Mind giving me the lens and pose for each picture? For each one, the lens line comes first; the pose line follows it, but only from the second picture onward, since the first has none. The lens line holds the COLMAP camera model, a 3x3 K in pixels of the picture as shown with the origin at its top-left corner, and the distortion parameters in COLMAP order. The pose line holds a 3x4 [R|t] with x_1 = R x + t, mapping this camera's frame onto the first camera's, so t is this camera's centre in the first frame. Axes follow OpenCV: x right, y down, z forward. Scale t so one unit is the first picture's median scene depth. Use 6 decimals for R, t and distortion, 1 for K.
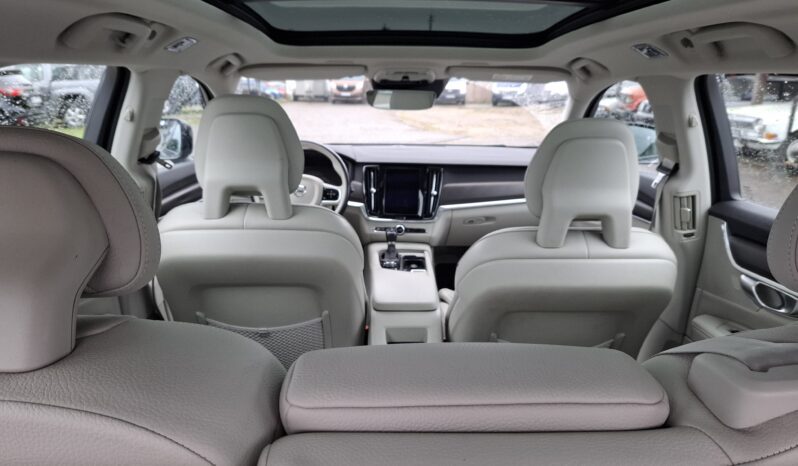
lens RADIAL K [[566.6, 0, 399.2], [0, 566.6, 215.9], [0, 0, 1]] dist [0.021921, -0.005032]
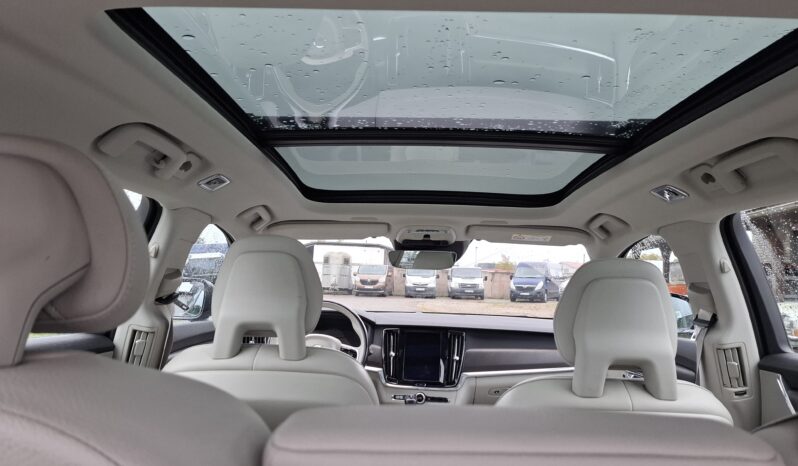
lens RADIAL K [[543.0, 0, 399.0], [0, 543.0, 233.0], [0, 0, 1]] dist [0.061155, -0.093962]
pose [[0.999164, 0.011177, -0.039327, -0.001057], [-0.023976, 0.939320, -0.342204, 0.101844], [0.033116, 0.342861, 0.938802, 0.079097]]
